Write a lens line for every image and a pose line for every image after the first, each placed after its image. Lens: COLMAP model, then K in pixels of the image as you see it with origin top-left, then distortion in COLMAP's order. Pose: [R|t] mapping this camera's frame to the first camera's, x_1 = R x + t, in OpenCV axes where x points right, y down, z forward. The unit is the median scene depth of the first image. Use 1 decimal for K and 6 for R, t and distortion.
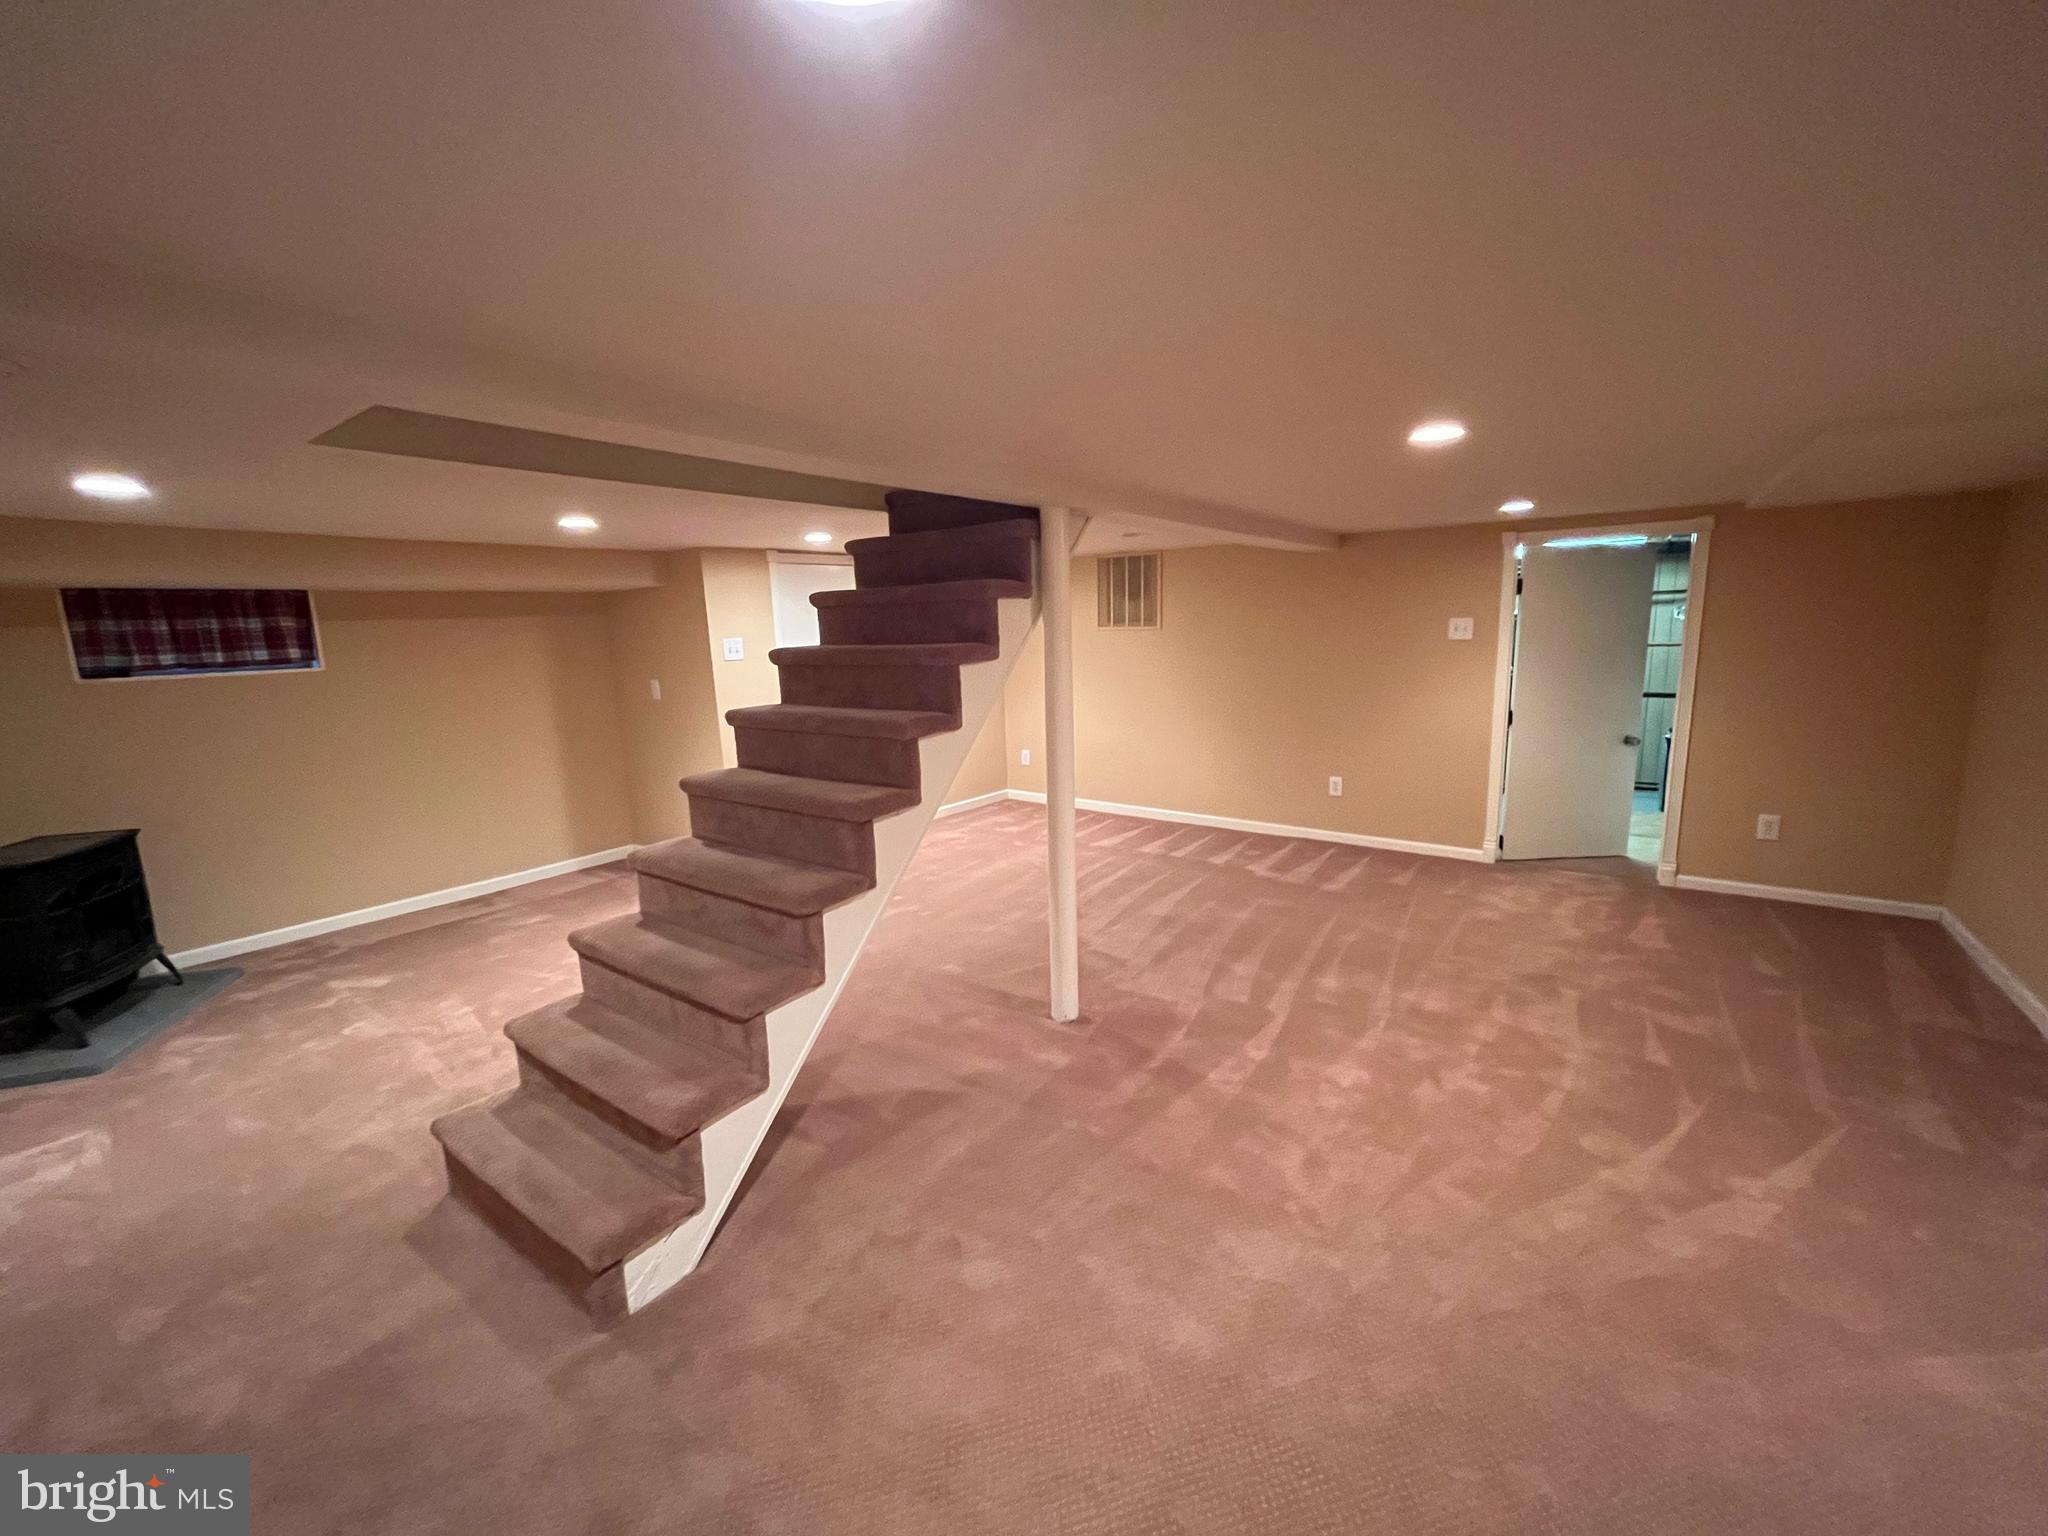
lens RADIAL K [[828.8, 0, 1023.9], [0, 828.8, 763.5], [0, 0, 1]] dist [-0.002724, -0.000795]
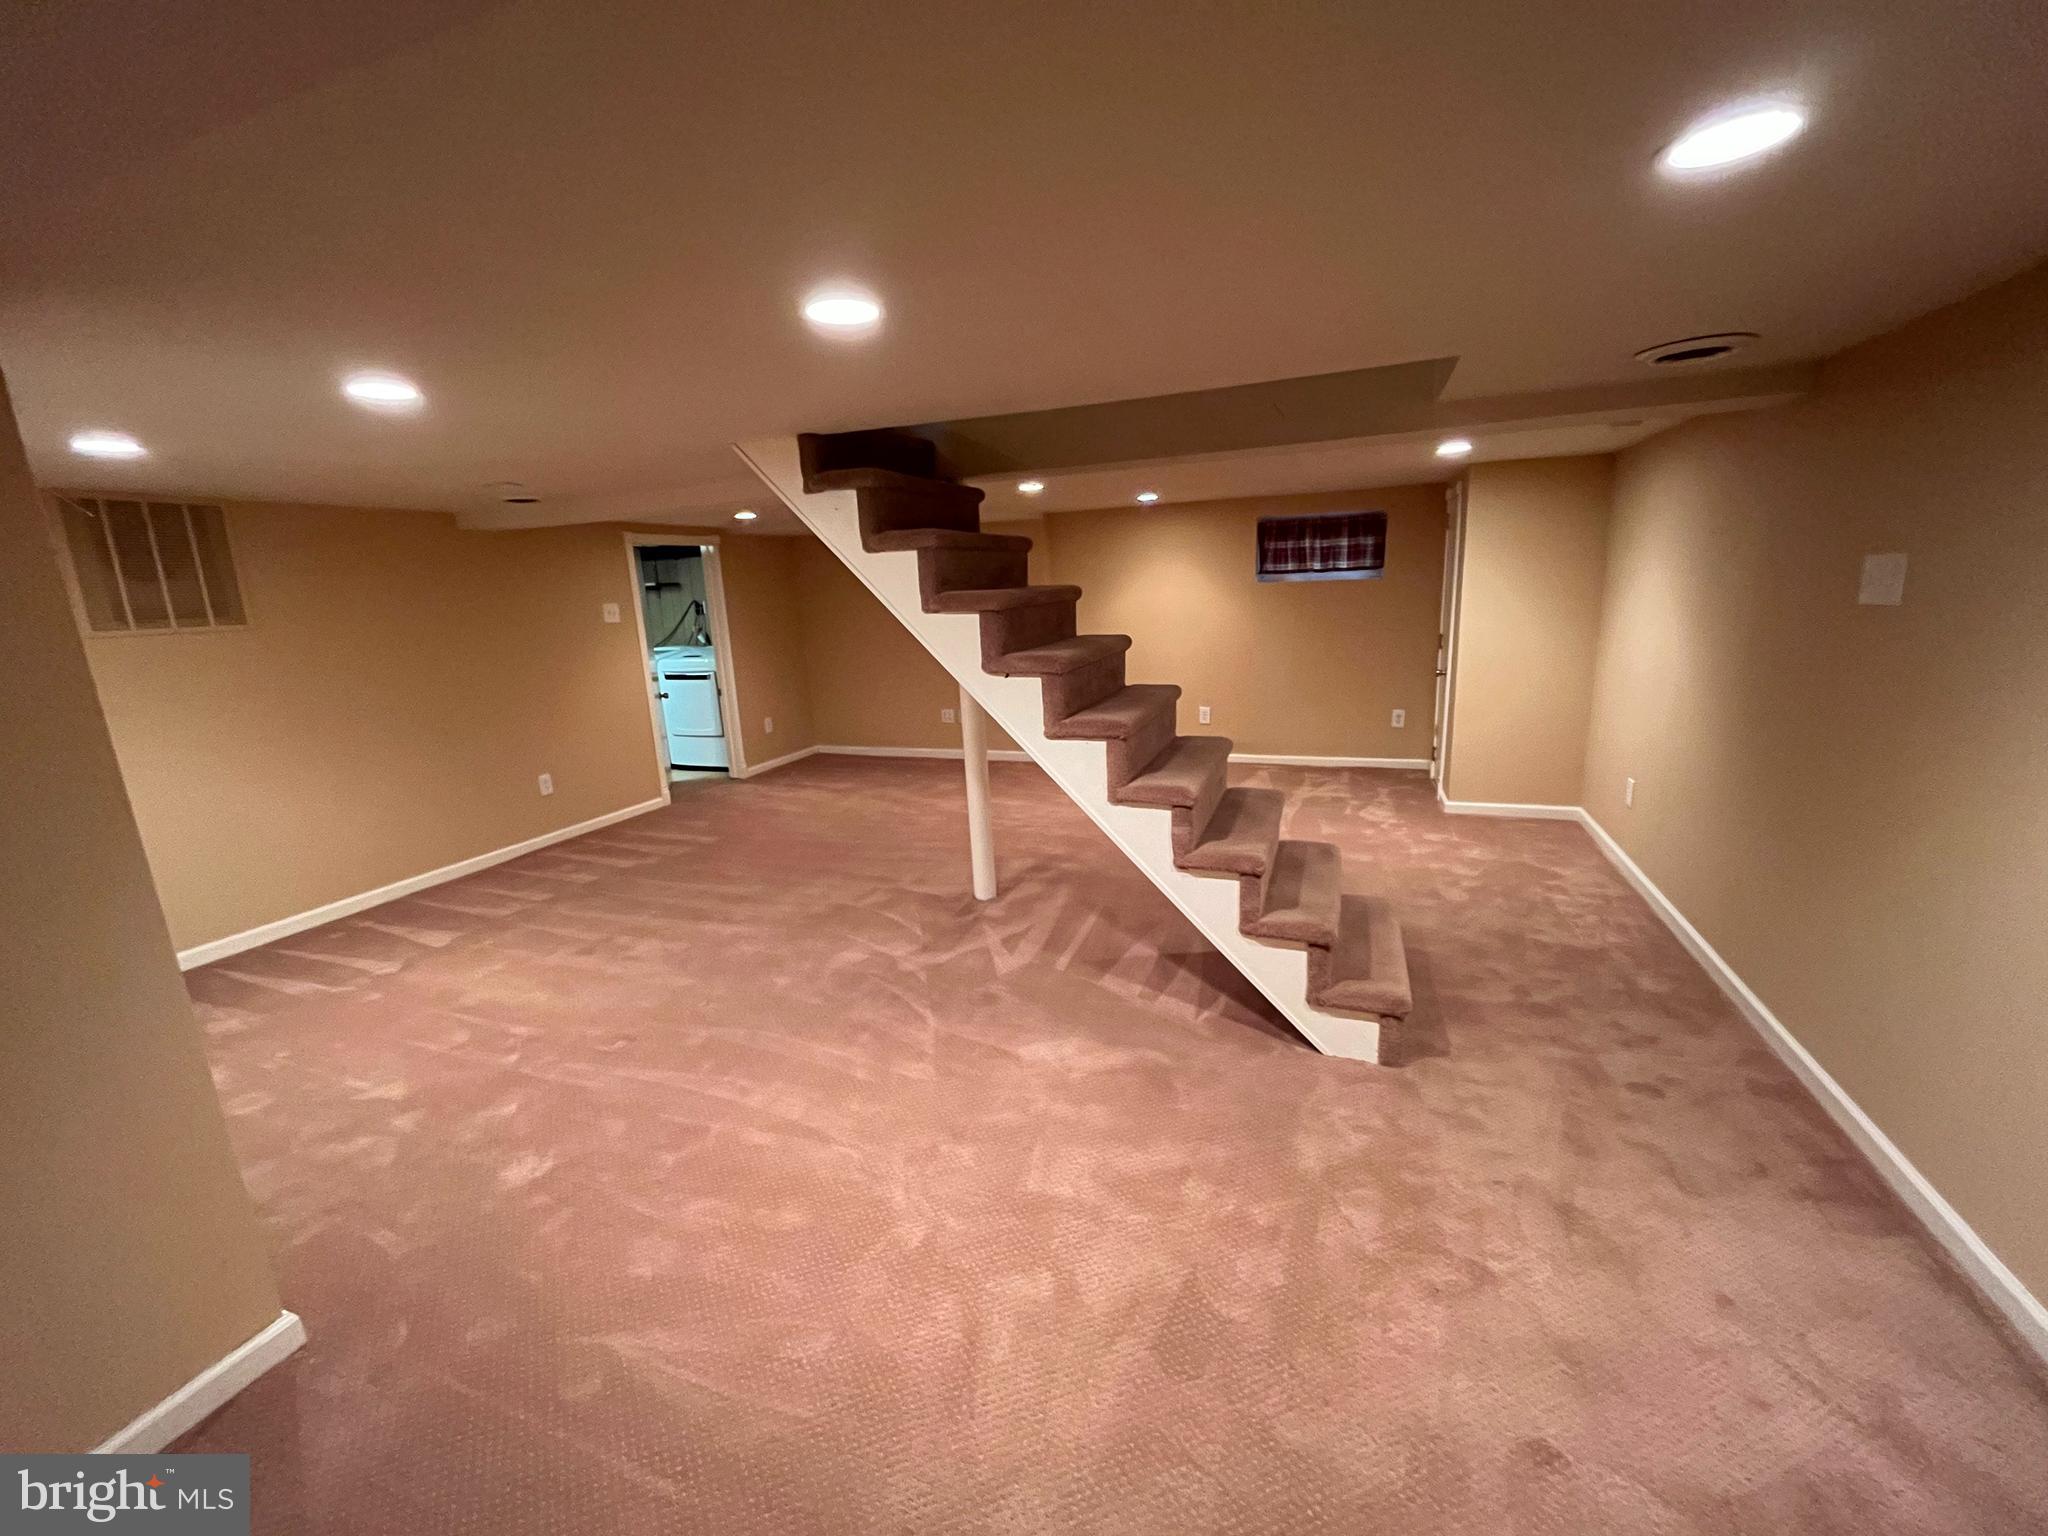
lens RADIAL K [[828.8, 0, 1023.9], [0, 828.8, 763.5], [0, 0, 1]] dist [-0.002724, -0.000795]
pose [[-0.255628, -0.167992, 0.952068, -0.656612], [0.214349, 0.950429, 0.225255, -0.090936], [-0.942714, 0.261656, -0.206947, 0.677564]]
